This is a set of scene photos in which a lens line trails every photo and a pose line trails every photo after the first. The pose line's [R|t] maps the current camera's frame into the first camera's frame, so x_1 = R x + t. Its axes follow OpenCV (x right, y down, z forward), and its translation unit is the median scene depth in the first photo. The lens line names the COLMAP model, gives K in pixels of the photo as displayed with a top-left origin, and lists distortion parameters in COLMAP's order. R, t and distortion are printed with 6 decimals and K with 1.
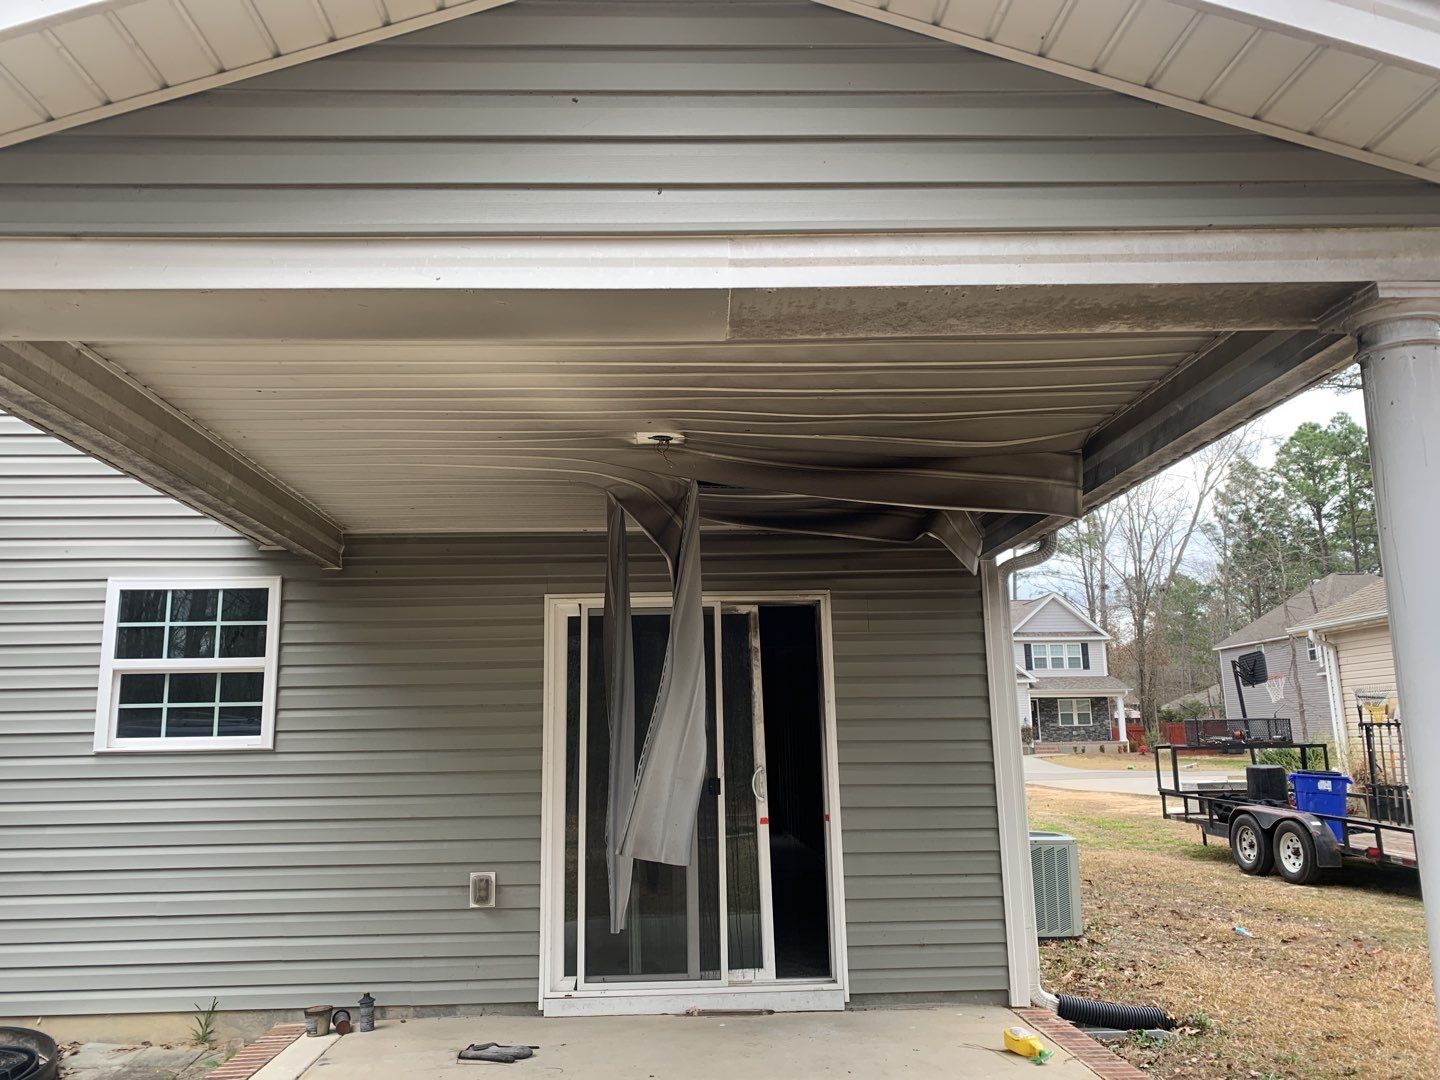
lens RADIAL K [[1106.2, 0, 703.7], [0, 1106.2, 537.0], [0, 0, 1]] dist [0.037127, -0.028203]
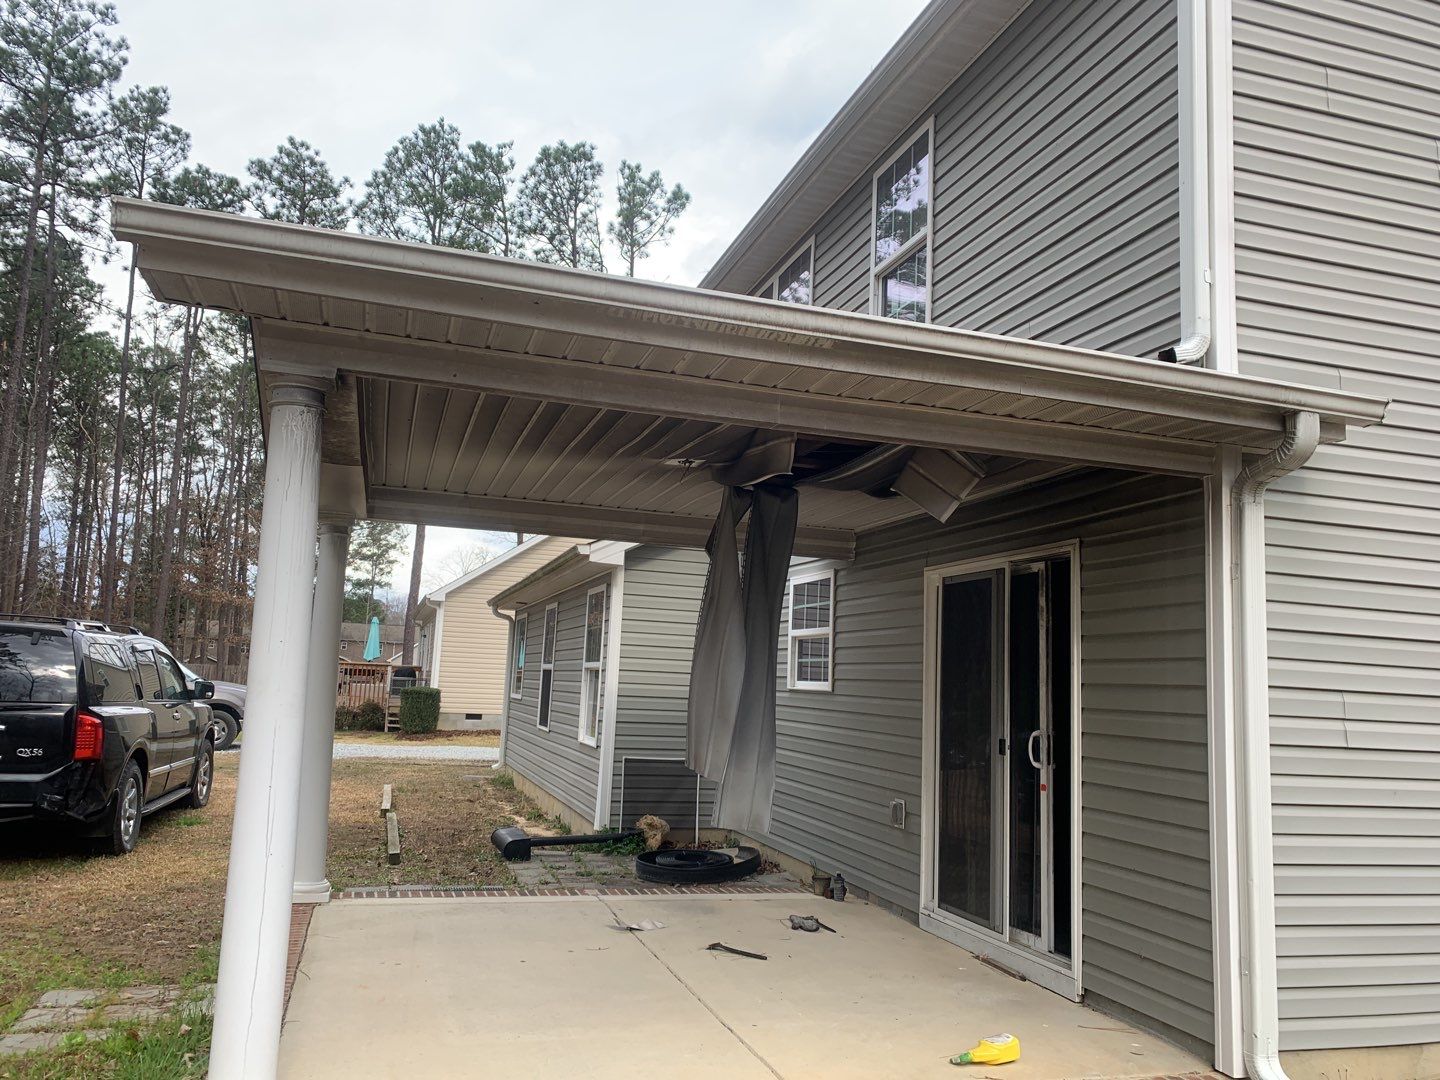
lens RADIAL K [[1103.8, 0, 713.5], [0, 1103.8, 535.2], [0, 0, 1]] dist [0.024268, -0.008114]
pose [[0.257958, -0.101627, -0.960796, 0.899962], [0.132781, 0.988745, -0.068934, 0.068406], [0.956988, -0.109793, 0.268549, 0.487214]]
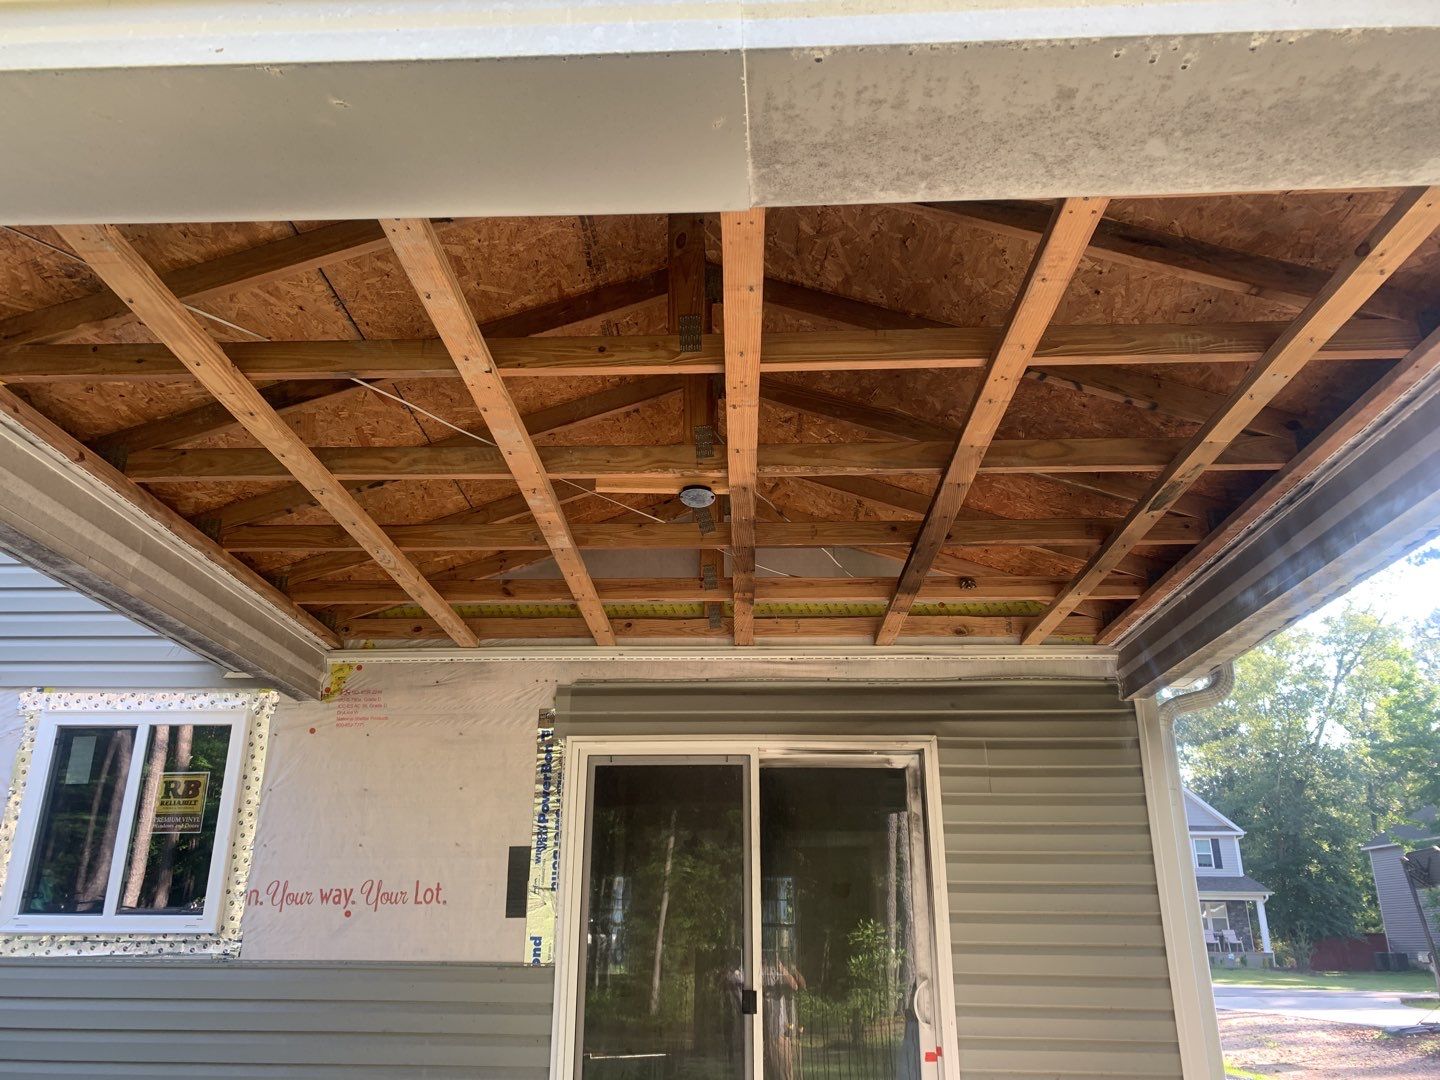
lens RADIAL K [[1103.8, 0, 713.5], [0, 1103.8, 535.2], [0, 0, 1]] dist [0.024268, -0.008114]
pose [[0.996805, -0.004954, -0.079714, 0.021268], [-0.008469, 0.985890, -0.167177, 0.041653], [0.079417, 0.167318, 0.982699, 0.212896]]
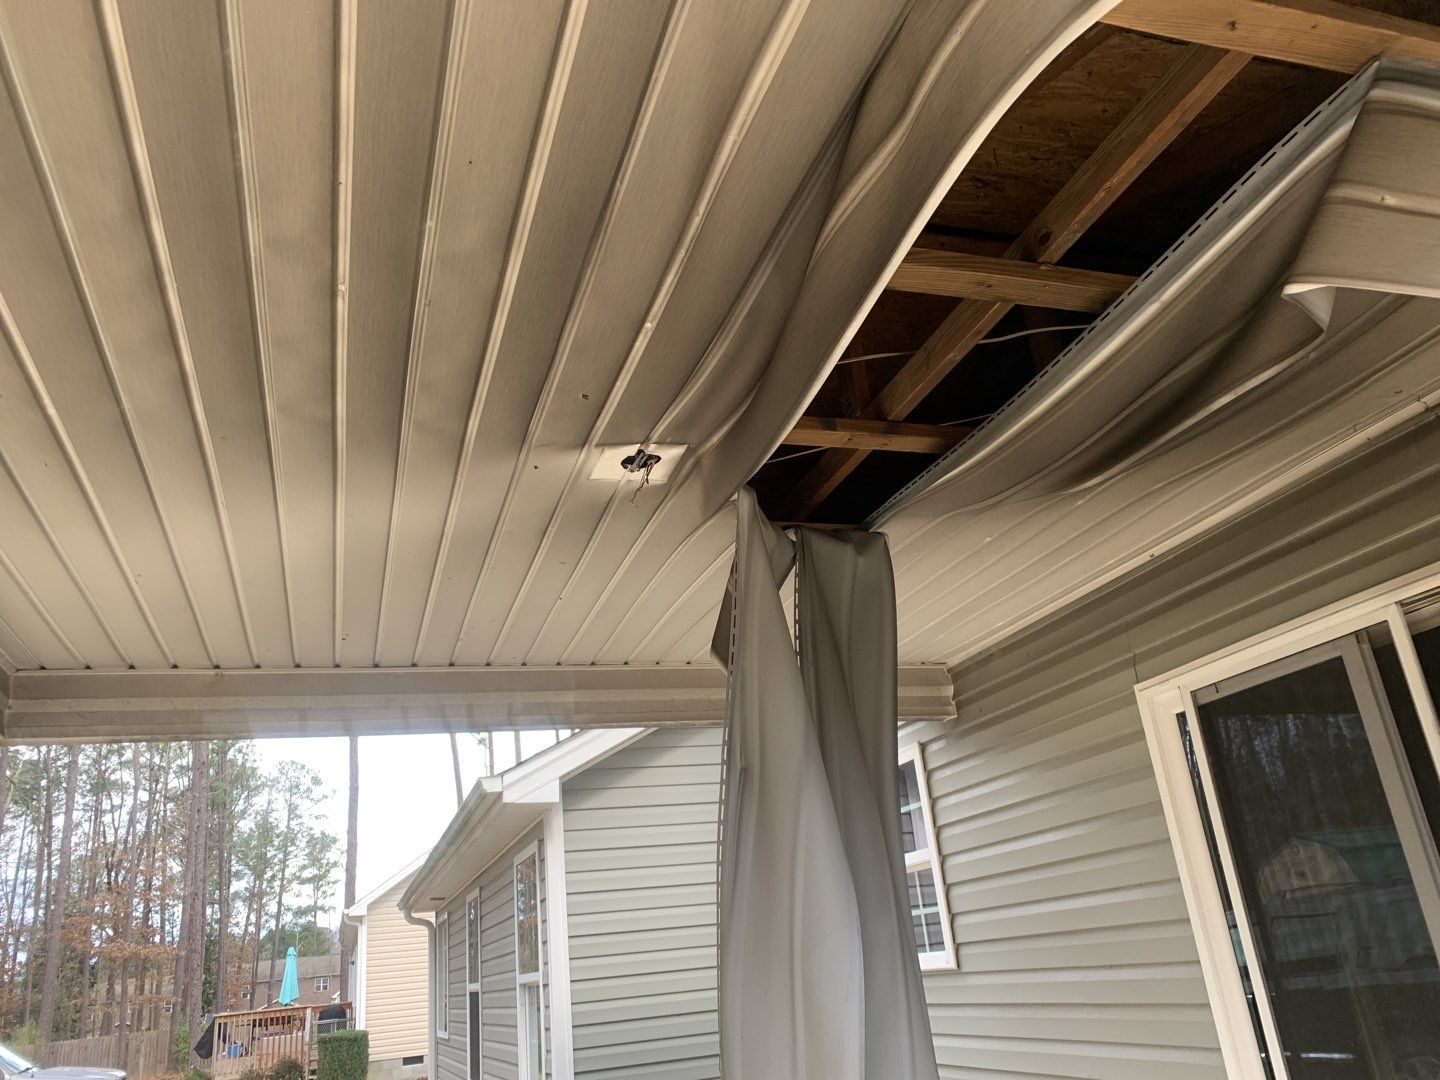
lens RADIAL K [[1129.2, 0, 722.9], [0, 1129.2, 526.5], [0, 0, 1]] dist [-0.000459, -0.005956]
pose [[0.278733, -0.358898, -0.890786, 0.350363], [0.269506, 0.919506, -0.286139, 0.086325], [0.921778, -0.160316, 0.353022, 0.606909]]
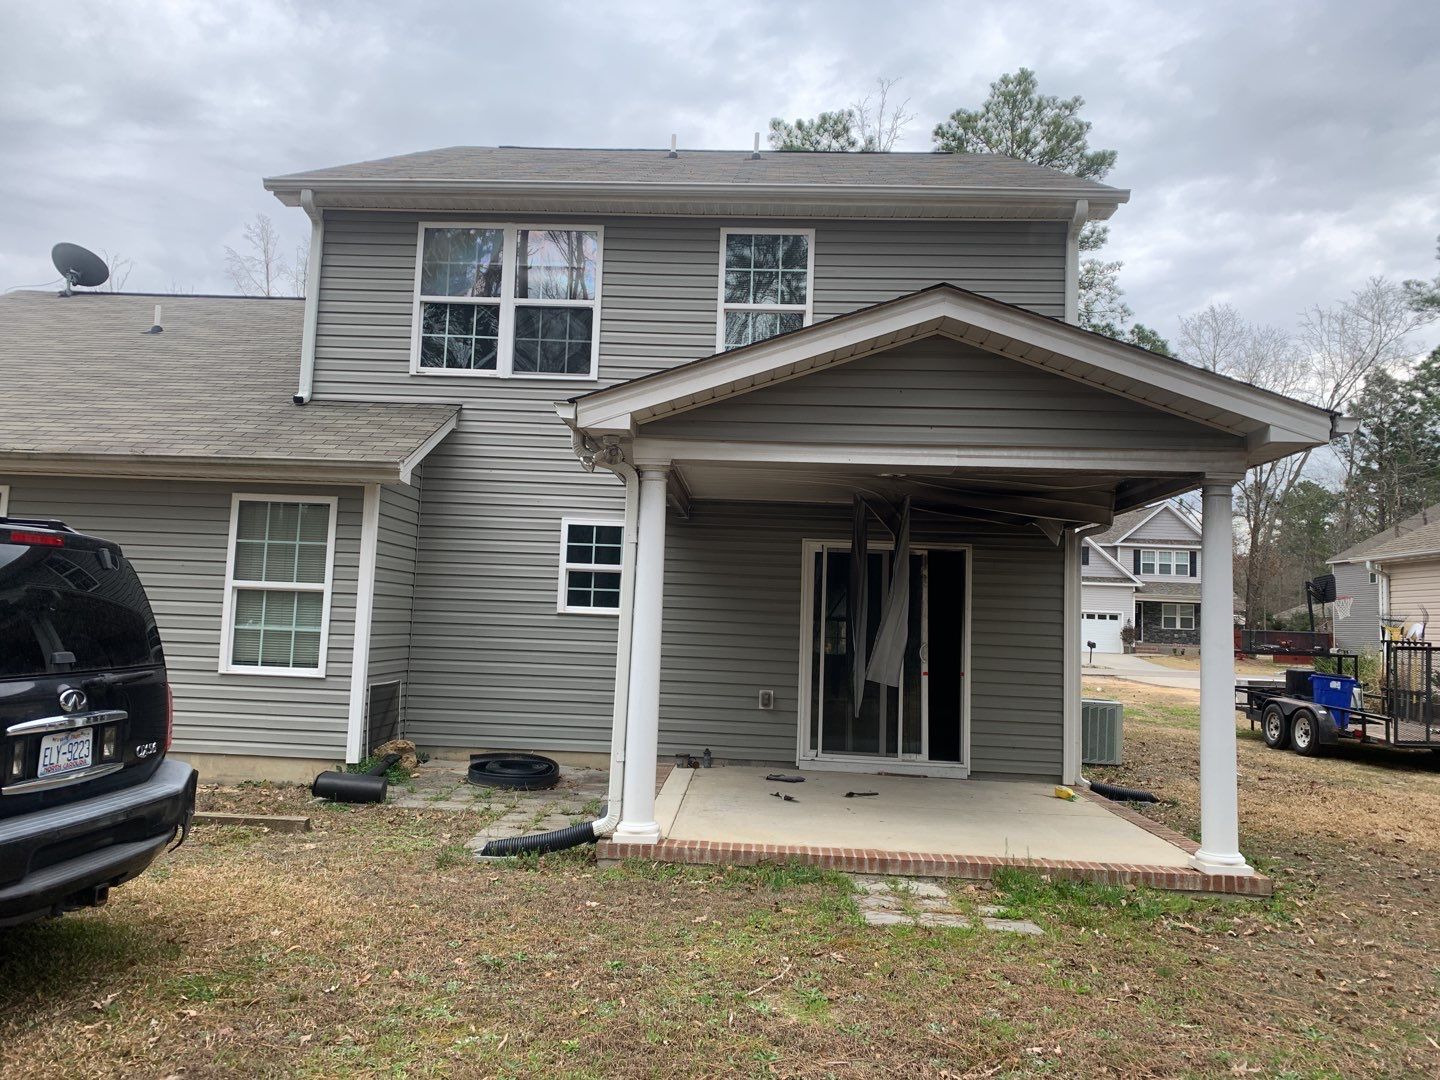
lens RADIAL K [[1107.1, 0, 709.2], [0, 1107.1, 522.1], [0, 0, 1]] dist [0.076297, -0.091497]
pose [[0.994719, 0.047819, -0.090814, -0.134225], [-0.039087, 0.994651, 0.095608, -0.133575], [0.094900, -0.091554, 0.991268, -0.733464]]
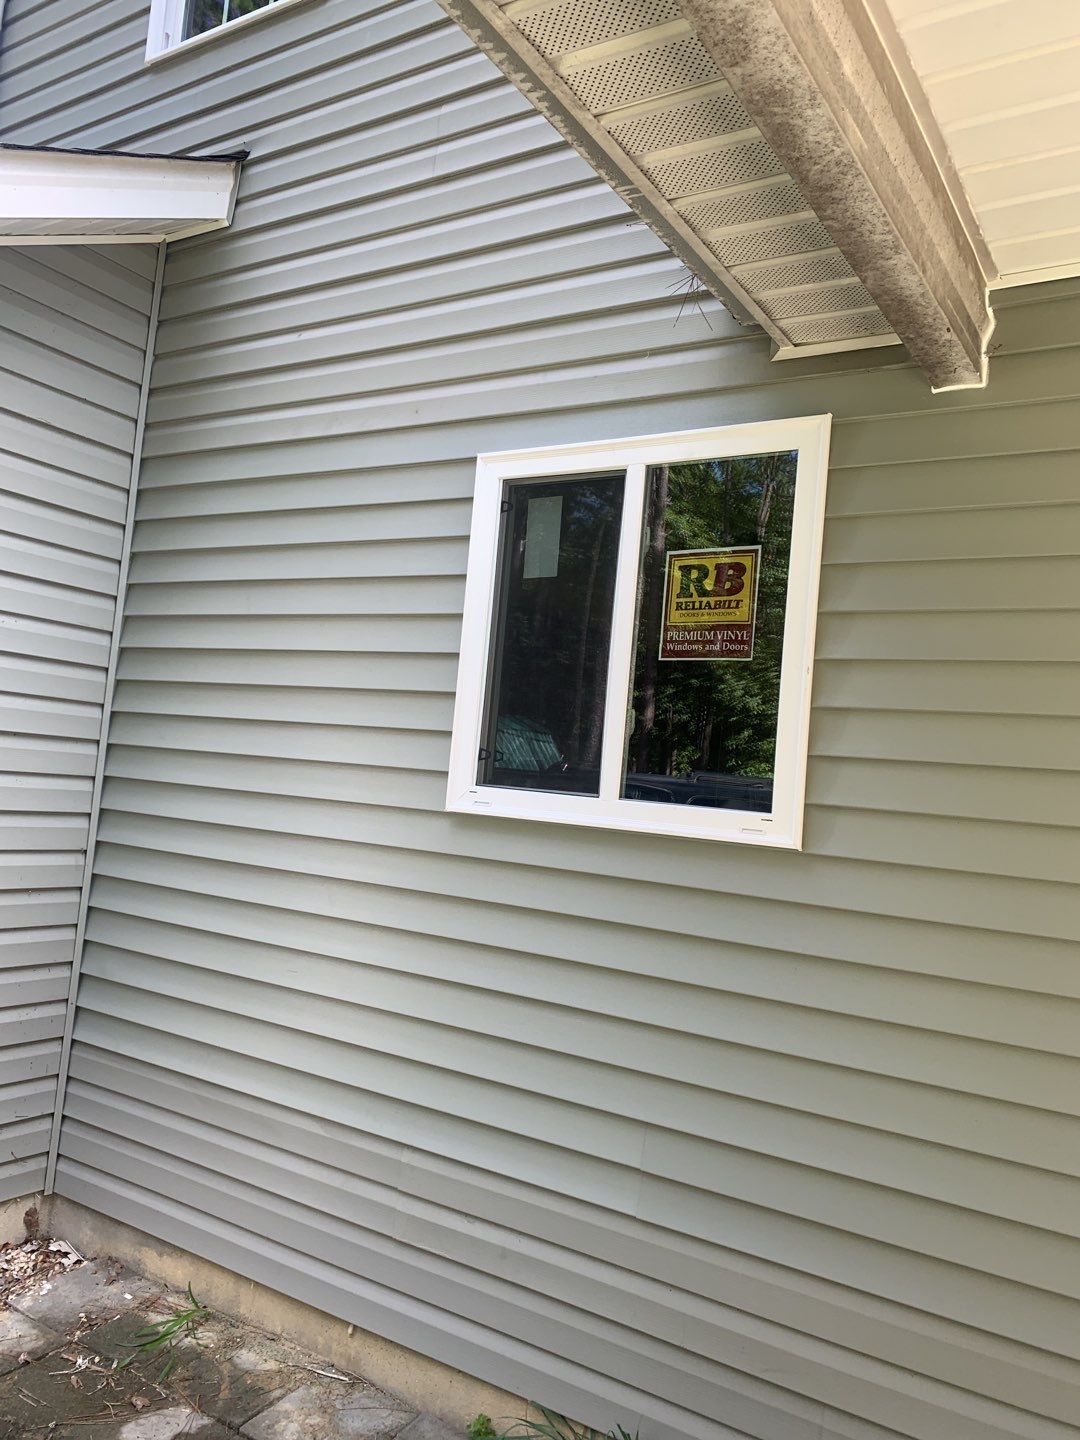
lens RADIAL K [[1106.2, 0, 540.0], [0, 1106.2, 710.6], [0, 0, 1]] dist [0.037127, -0.028203]
pose [[0.821895, 0.051749, -0.567283, -0.234156], [0.002053, 0.995589, 0.093795, 0.100485], [0.569635, -0.078254, 0.818164, 0.608994]]
